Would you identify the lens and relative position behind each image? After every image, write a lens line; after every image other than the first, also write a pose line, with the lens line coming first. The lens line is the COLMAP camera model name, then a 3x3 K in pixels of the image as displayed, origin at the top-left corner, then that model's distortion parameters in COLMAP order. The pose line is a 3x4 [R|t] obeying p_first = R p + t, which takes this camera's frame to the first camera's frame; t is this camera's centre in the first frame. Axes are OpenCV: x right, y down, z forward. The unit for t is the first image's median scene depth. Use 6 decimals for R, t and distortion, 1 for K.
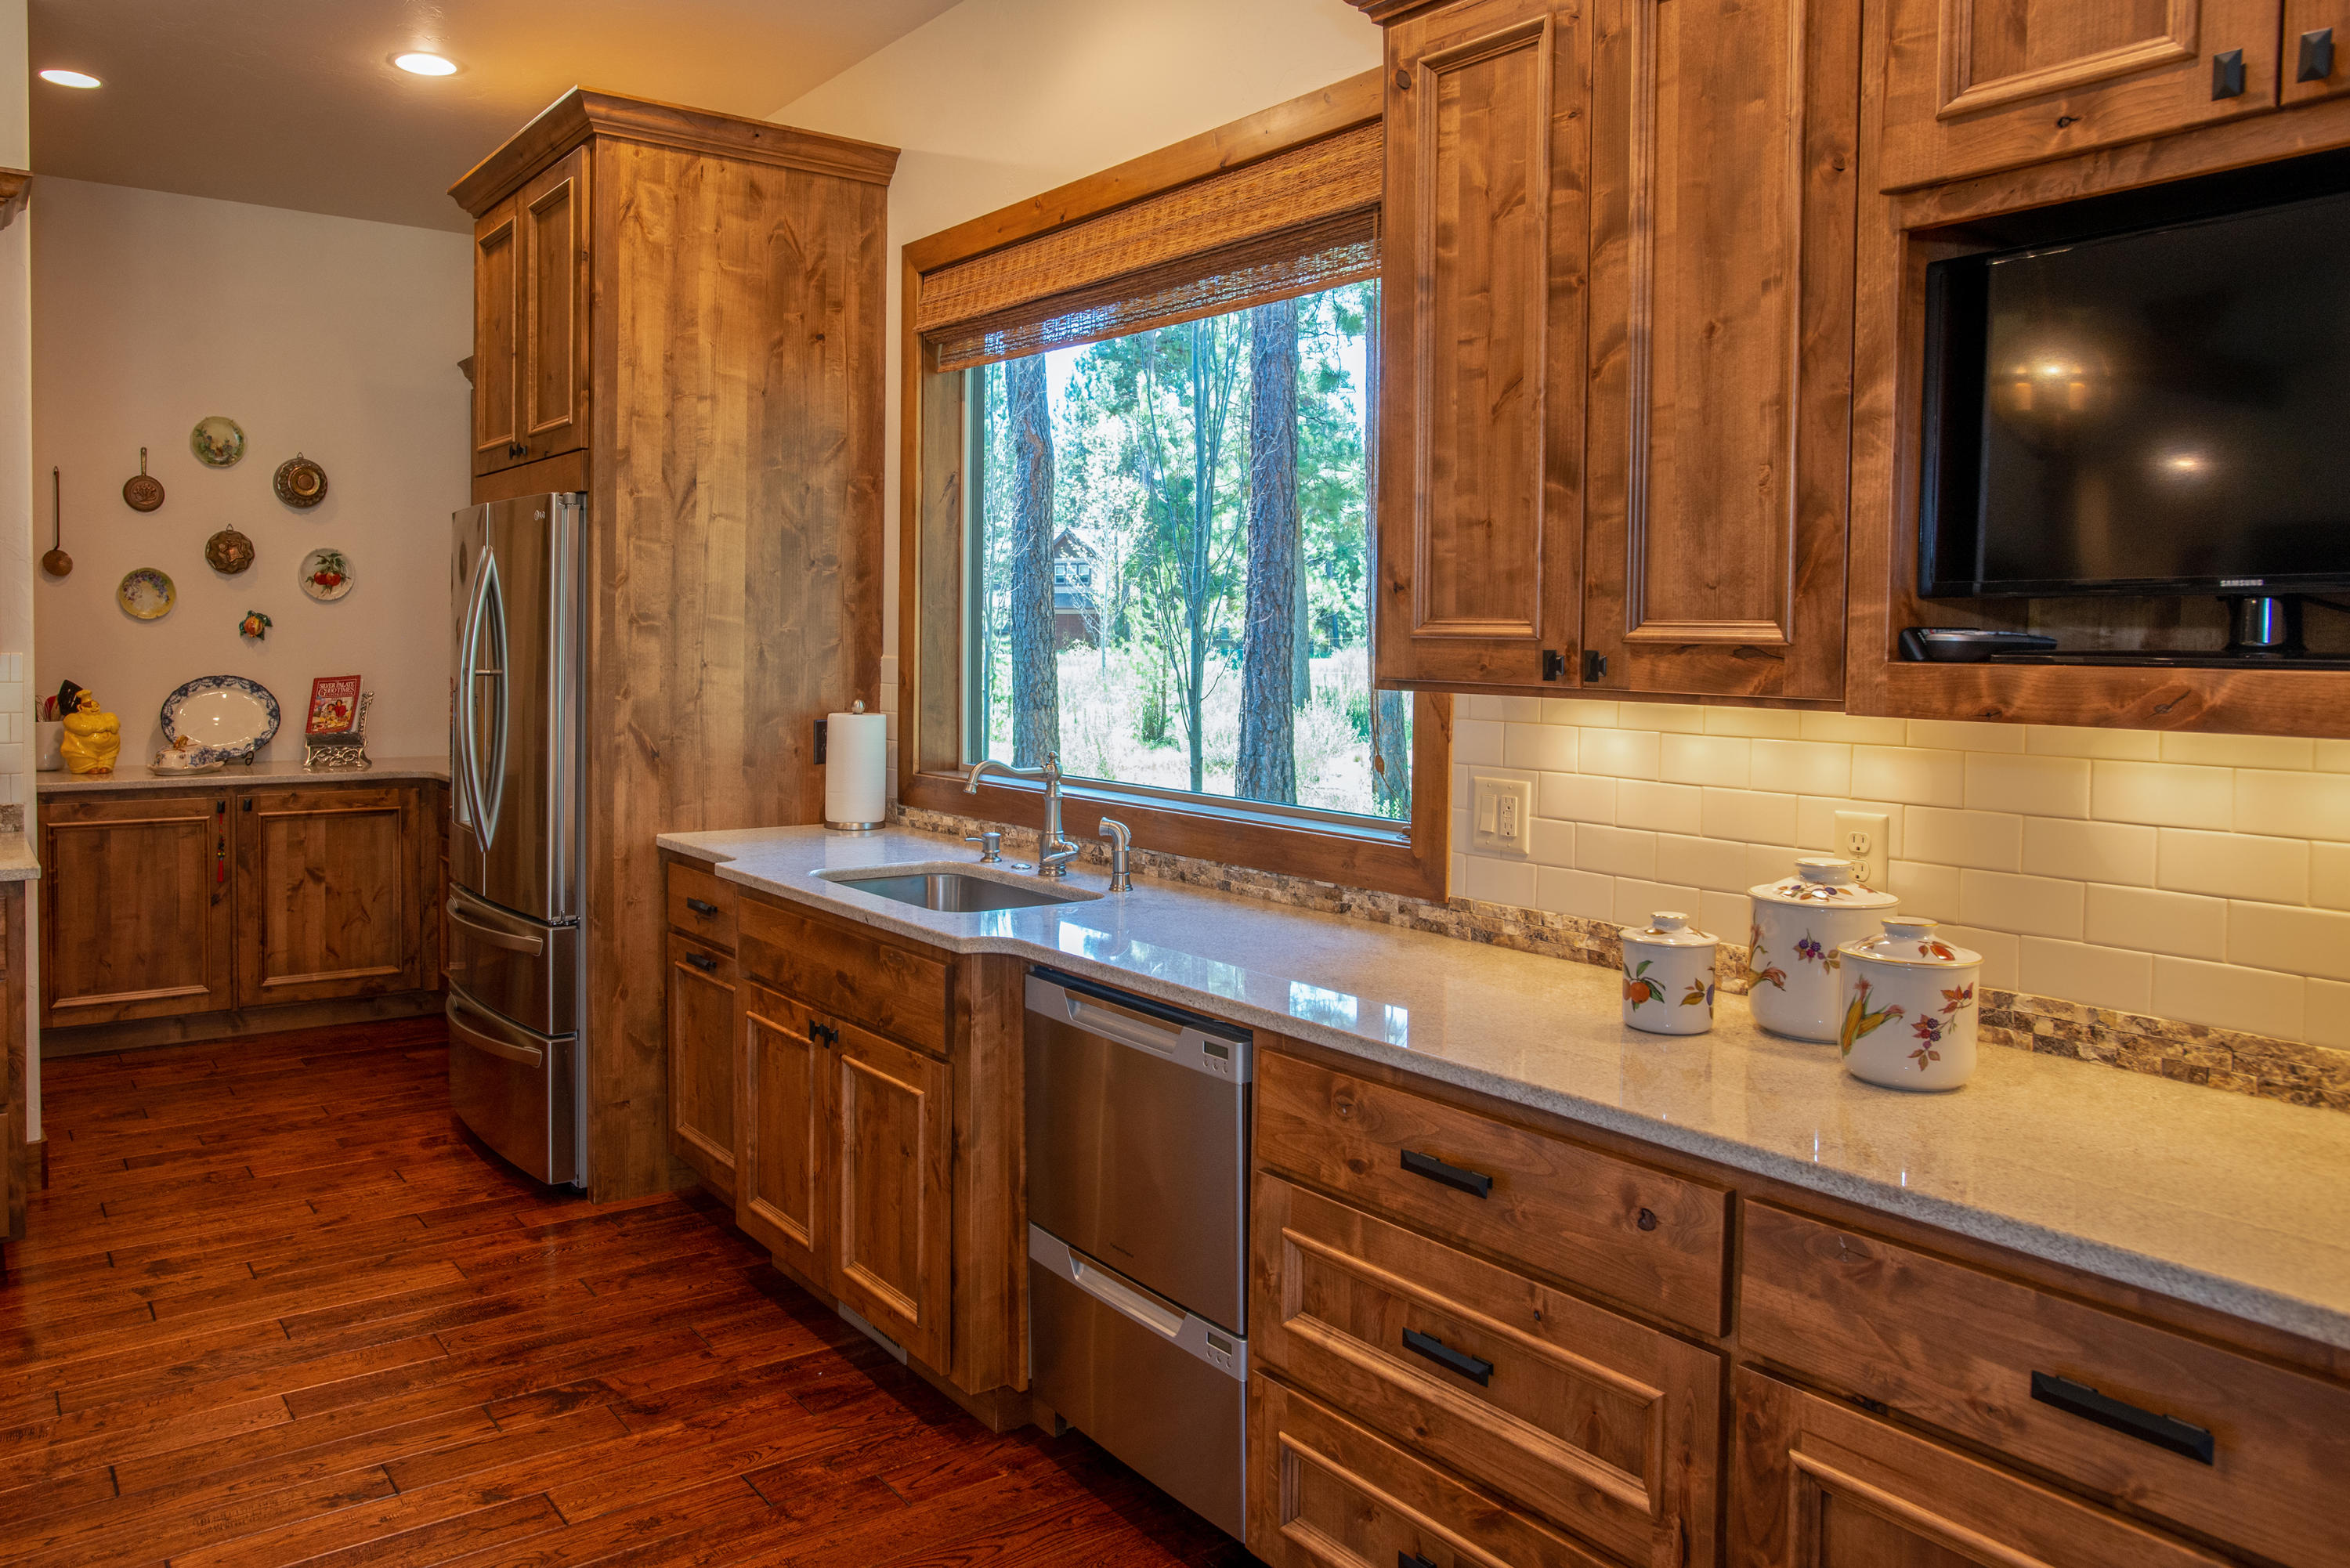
lens RADIAL K [[1675.6, 0, 1047.4], [0, 1675.6, 674.1], [0, 0, 1]] dist [-0.064583, 0.094713]
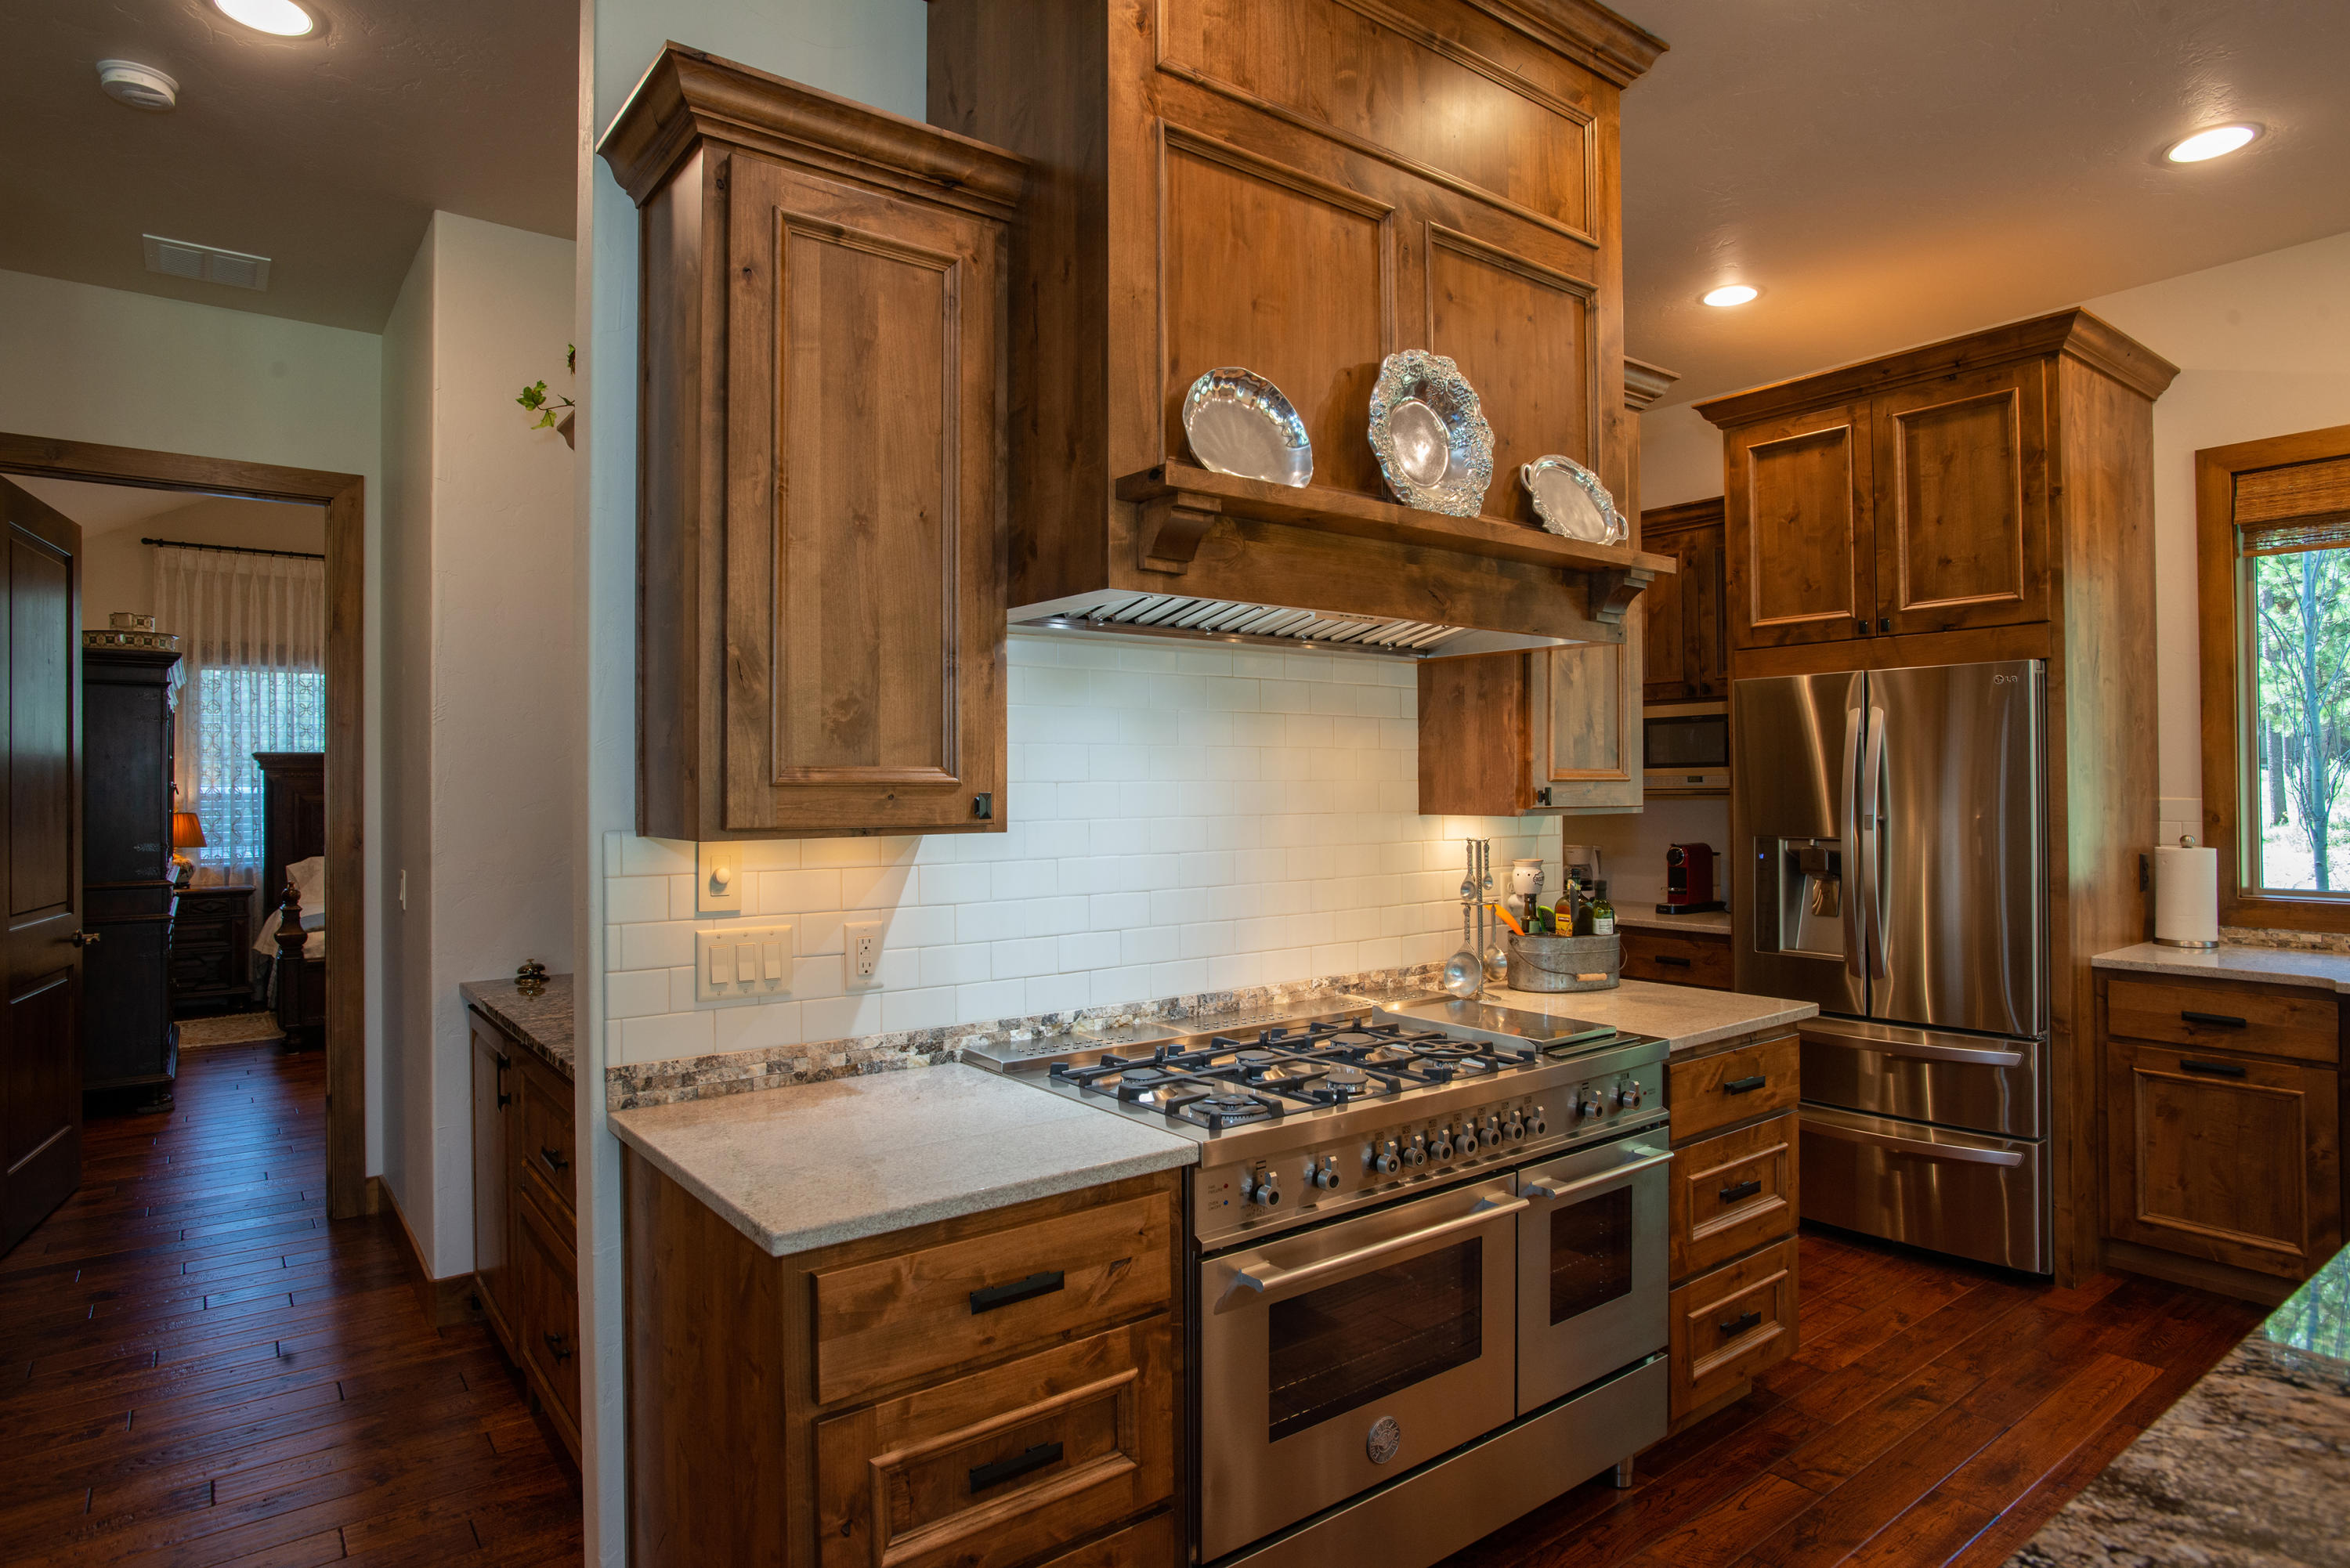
lens RADIAL K [[1327.3, 0, 1178.3], [0, 1327.3, 759.2], [0, 0, 1]] dist [-0.067531, 0.051088]
pose [[0.997785, -0.014408, 0.064937, -1.539133], [0.017313, 0.998863, -0.044409, -0.017560], [-0.064223, 0.045435, 0.996901, 0.243500]]
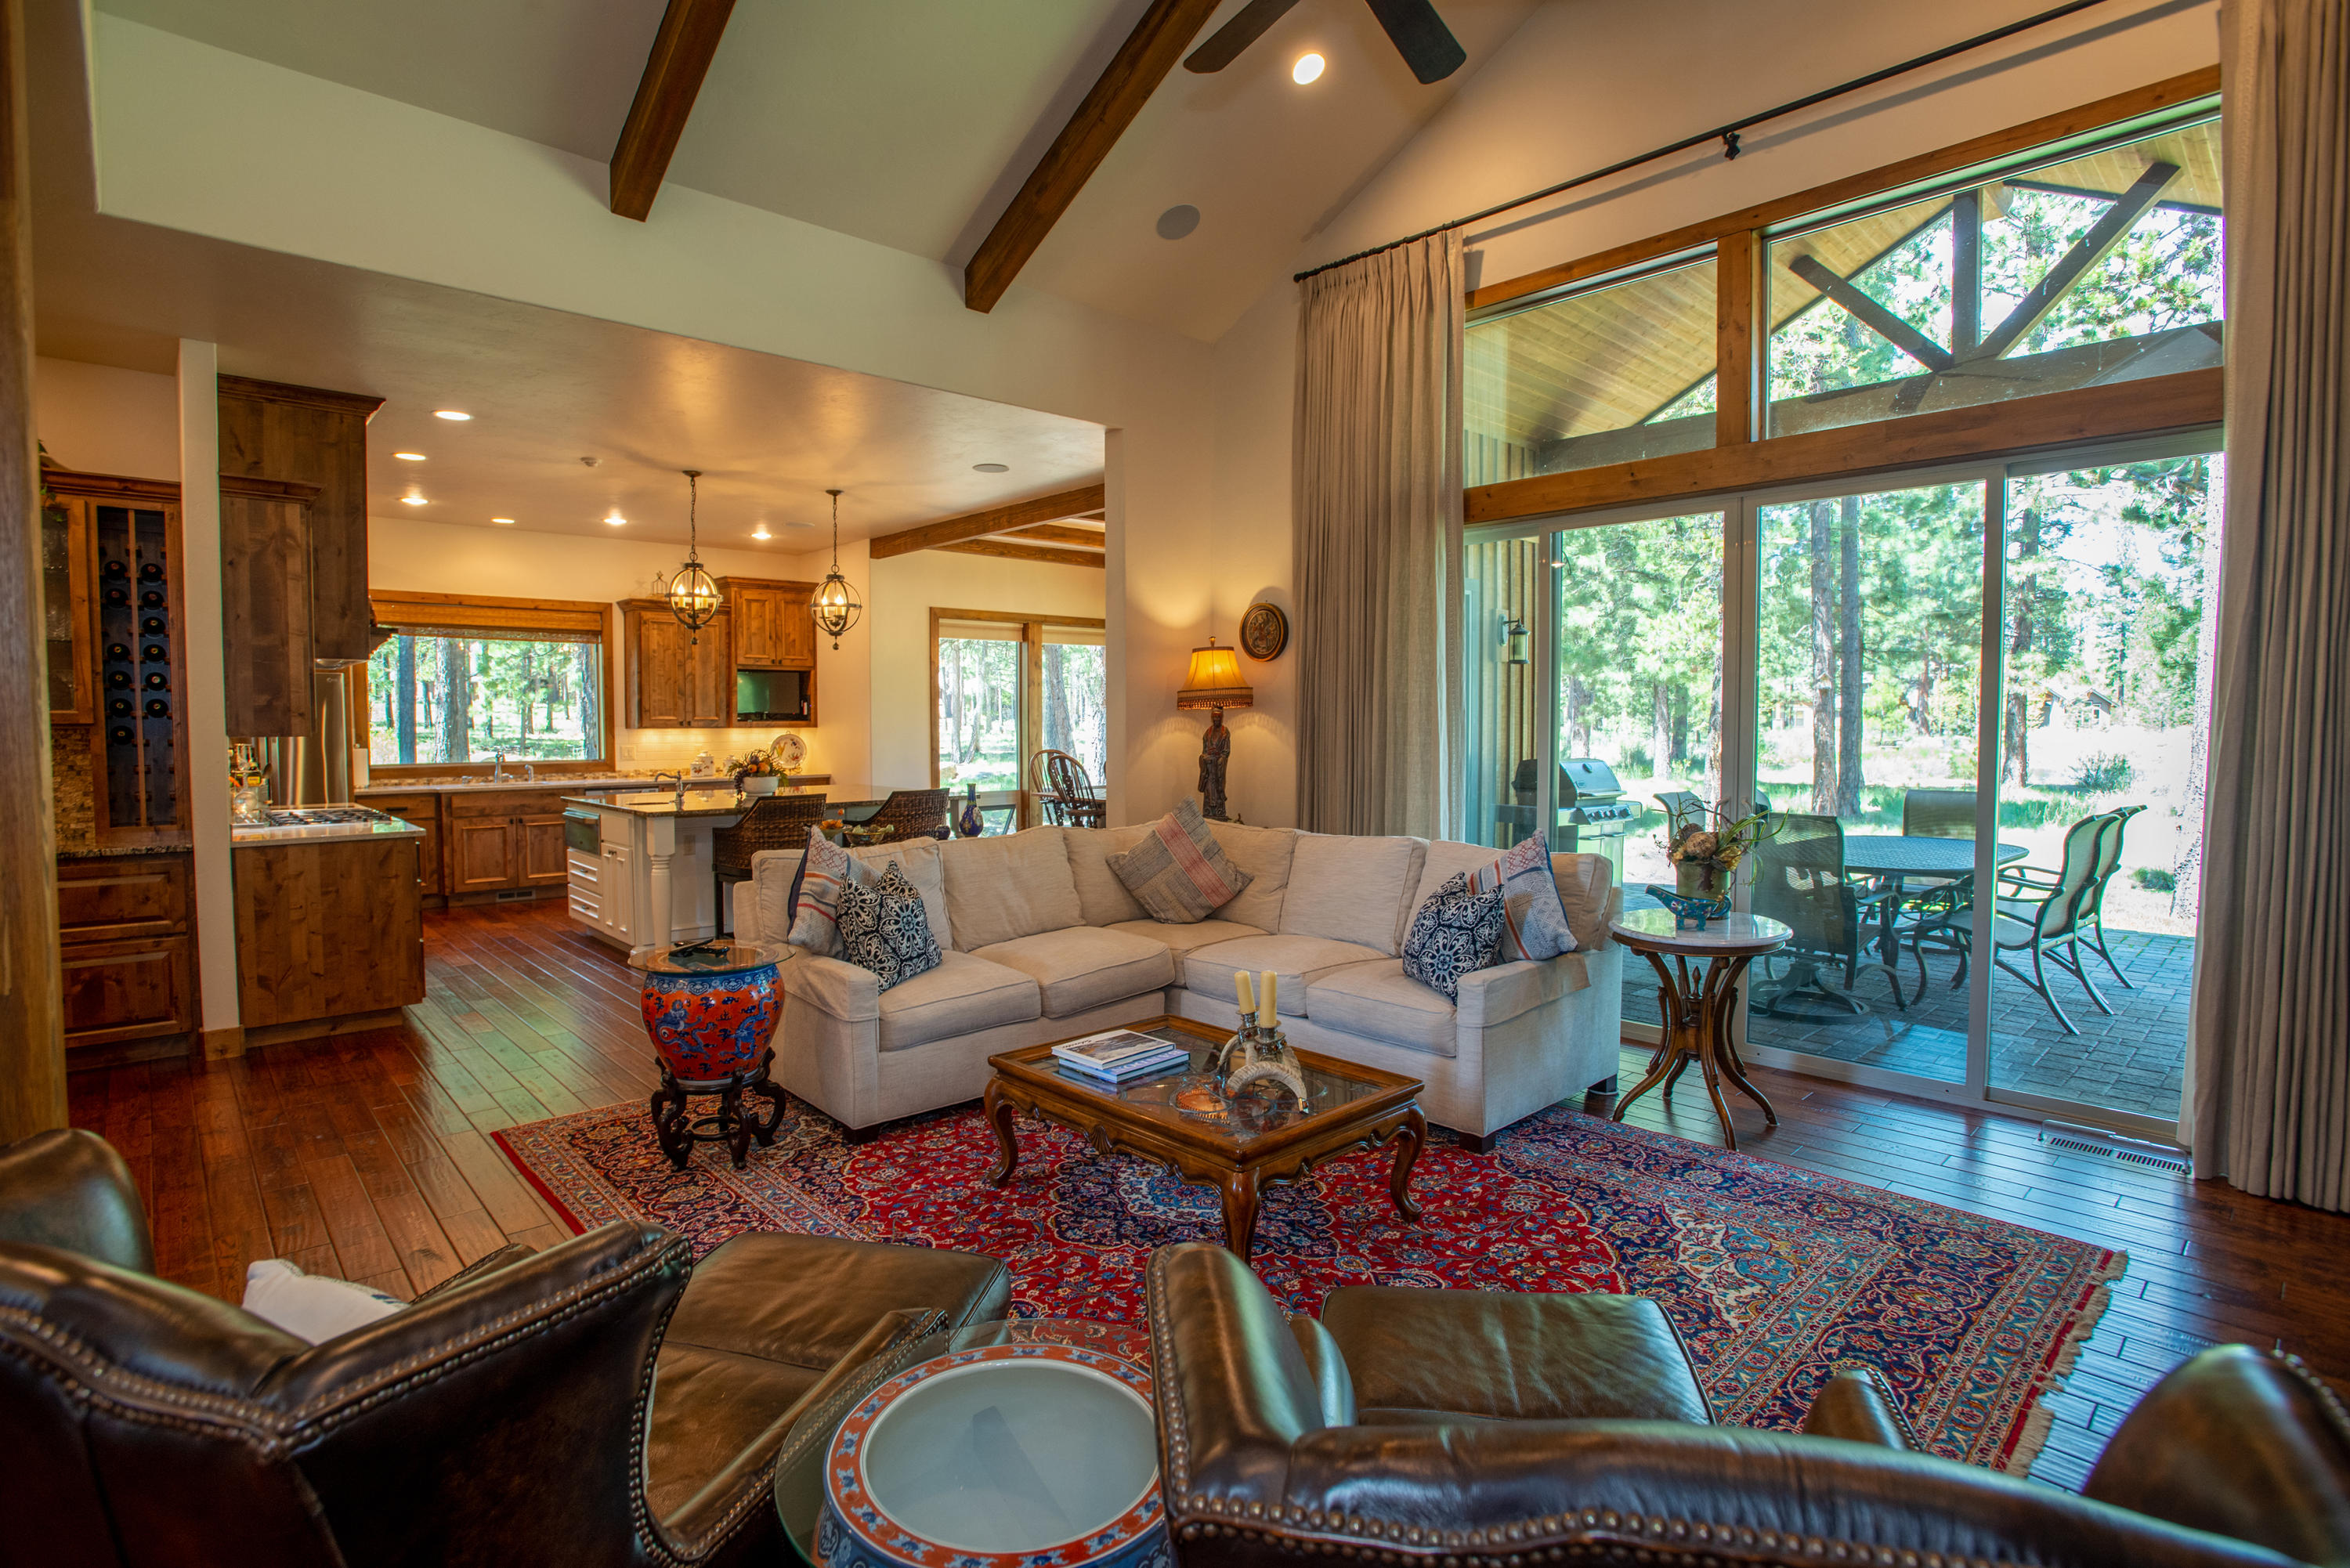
lens RADIAL K [[1128.3, 0, 1179.1], [0, 1128.3, 770.3], [0, 0, 1]] dist [-0.030561, 0.001081]
pose [[-0.156871, -0.052678, 0.986213, -3.958831], [0.028160, 0.997932, 0.057783, -0.019320], [-0.987218, 0.036836, -0.155063, -0.203072]]
